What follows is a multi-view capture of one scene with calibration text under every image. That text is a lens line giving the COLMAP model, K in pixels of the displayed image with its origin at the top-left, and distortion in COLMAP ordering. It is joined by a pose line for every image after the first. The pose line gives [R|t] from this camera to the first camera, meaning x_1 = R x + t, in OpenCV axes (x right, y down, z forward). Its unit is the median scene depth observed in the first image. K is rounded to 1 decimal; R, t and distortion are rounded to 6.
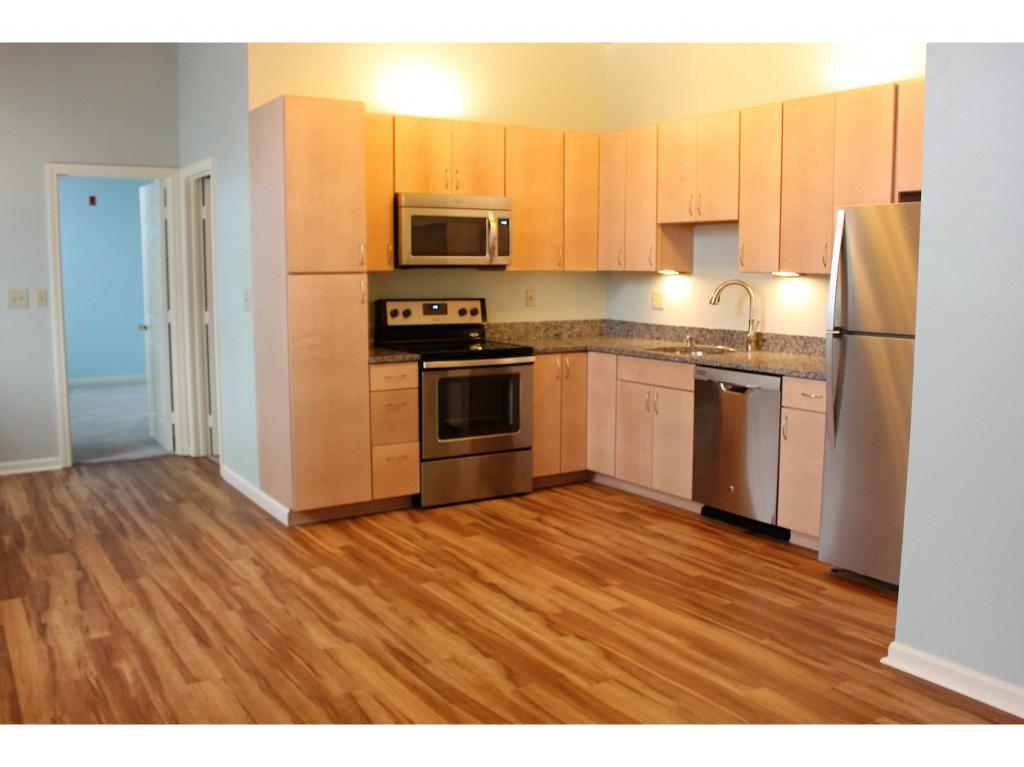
lens RADIAL K [[928.3, 0, 512.0], [0, 928.3, 383.5], [0, 0, 1]] dist [-0.124526, 0.015794]
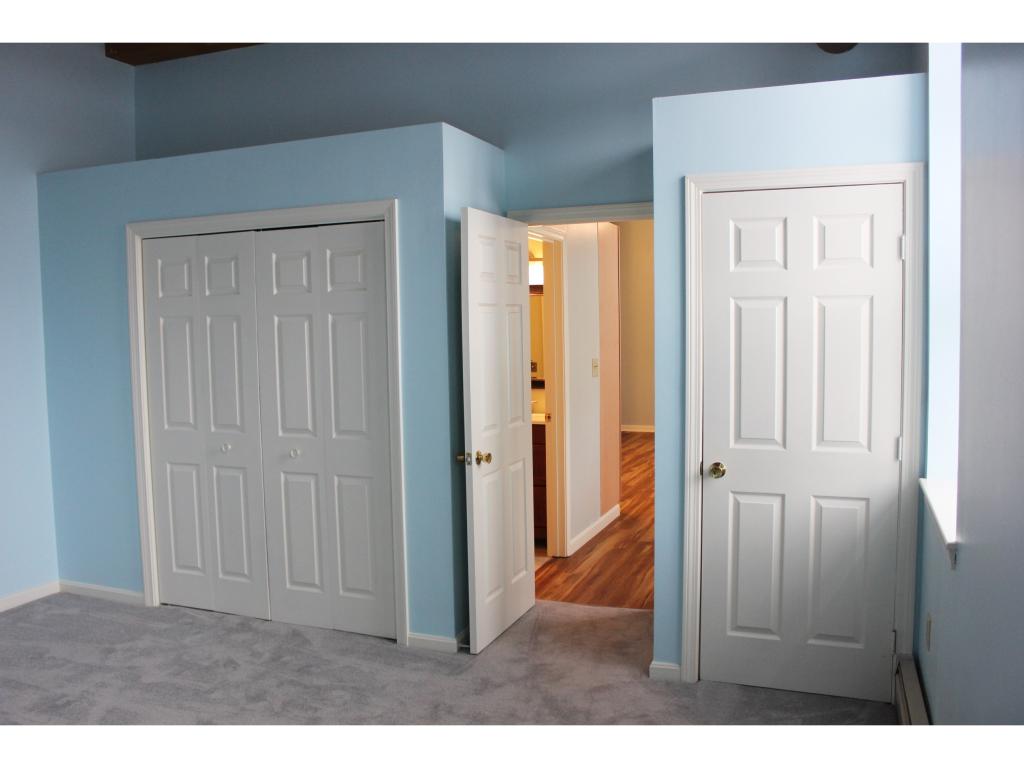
lens RADIAL K [[870.3, 0, 512.0], [0, 870.3, 384.0], [0, 0, 1]] dist [-0.152629, 0.138386]
pose [[-0.586162, -0.056169, 0.808244, -1.183954], [0.112083, 0.982380, 0.149556, -0.260996], [-0.802403, 0.178254, -0.569539, 1.791799]]
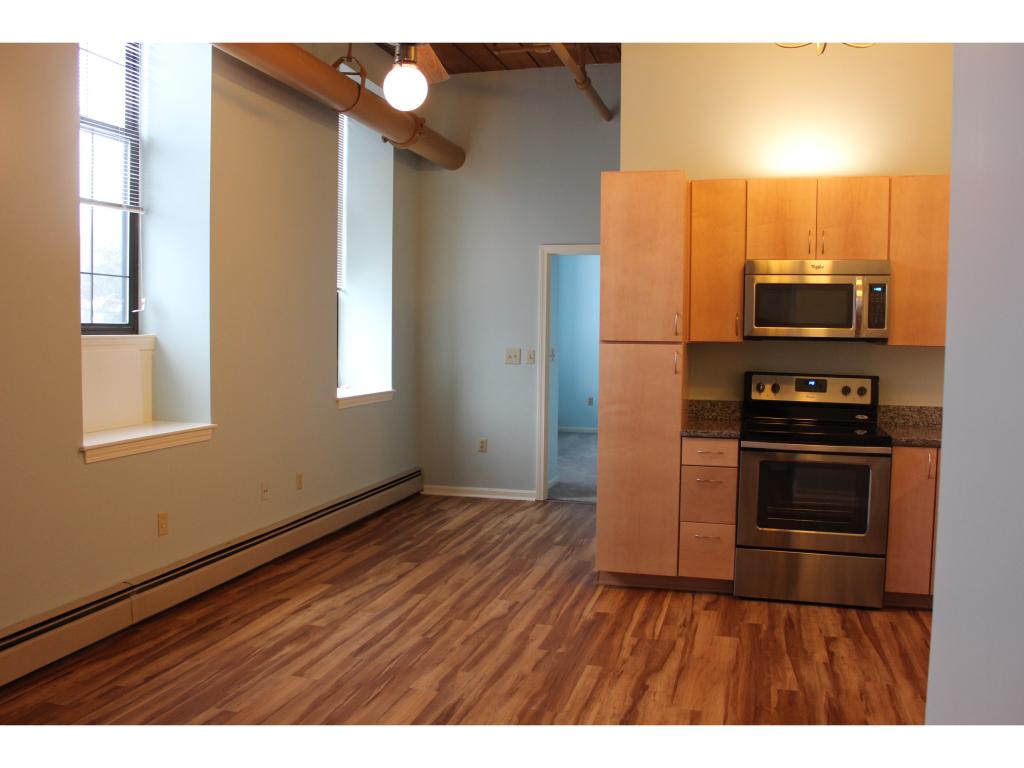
lens RADIAL K [[870.3, 0, 512.0], [0, 870.3, 384.0], [0, 0, 1]] dist [-0.152629, 0.138386]
pose [[0.659543, 0.052267, -0.749848, 0.391672], [-0.104238, 0.994301, -0.022378, -0.035654], [0.744405, 0.092921, 0.661232, 0.250652]]
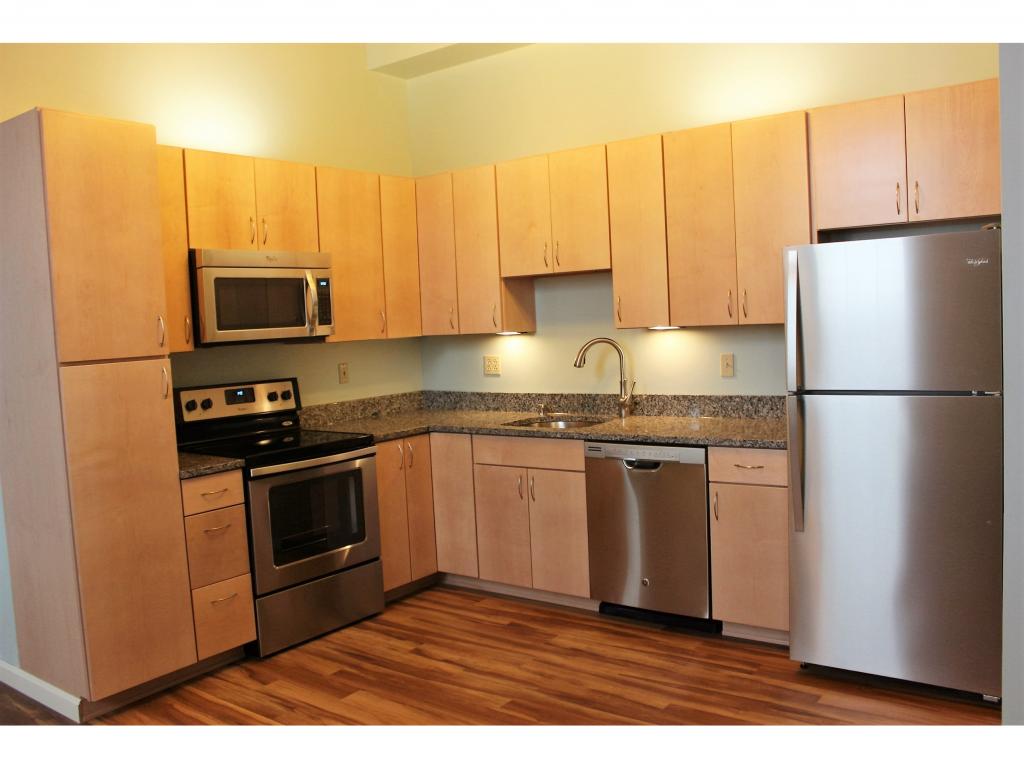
lens RADIAL K [[870.3, 0, 512.0], [0, 870.3, 384.0], [0, 0, 1]] dist [-0.152629, 0.138386]
pose [[0.935945, -0.071354, 0.344842, -0.130280], [0.091671, 0.994863, -0.042953, -0.041850], [-0.340006, 0.071814, 0.937677, 0.260959]]
